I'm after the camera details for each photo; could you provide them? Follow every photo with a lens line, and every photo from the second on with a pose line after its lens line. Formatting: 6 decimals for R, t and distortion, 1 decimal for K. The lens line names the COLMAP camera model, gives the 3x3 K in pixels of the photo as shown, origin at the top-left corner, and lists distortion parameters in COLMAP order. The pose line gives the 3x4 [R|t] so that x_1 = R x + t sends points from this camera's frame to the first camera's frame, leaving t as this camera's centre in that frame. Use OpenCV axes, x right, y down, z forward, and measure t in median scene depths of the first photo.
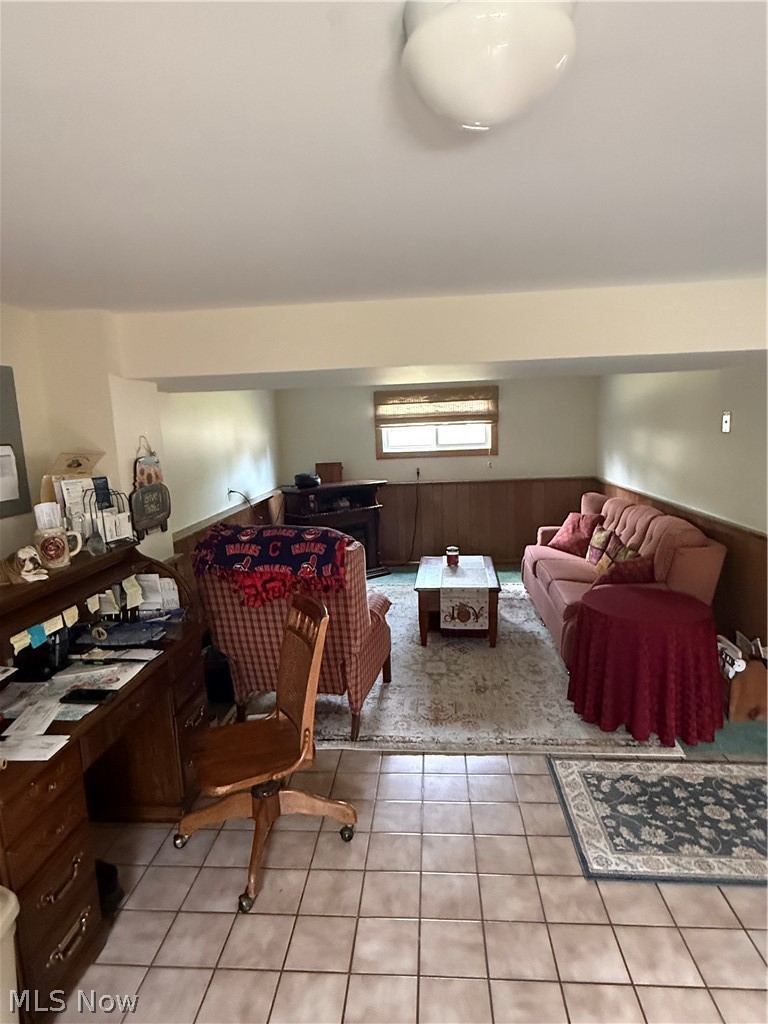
lens RADIAL K [[606.3, 0, 384.0], [0, 606.3, 512.0], [0, 0, 1]] dist [0.002897, -0.001361]
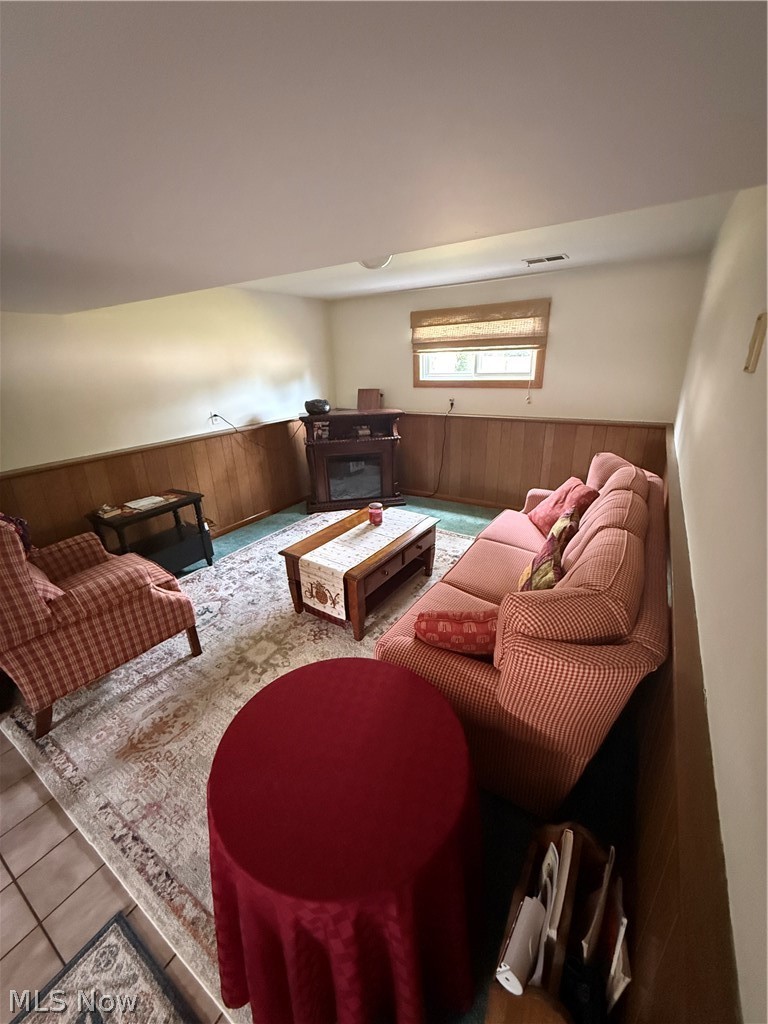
lens RADIAL K [[410.6, 0, 384.0], [0, 410.6, 512.0], [0, 0, 1]] dist [-0.002351, -0.000286]
pose [[0.879959, 0.177163, -0.440779, 0.281472], [-0.071611, 0.966724, 0.245594, -0.053390], [0.469622, -0.184548, 0.863364, 0.381848]]
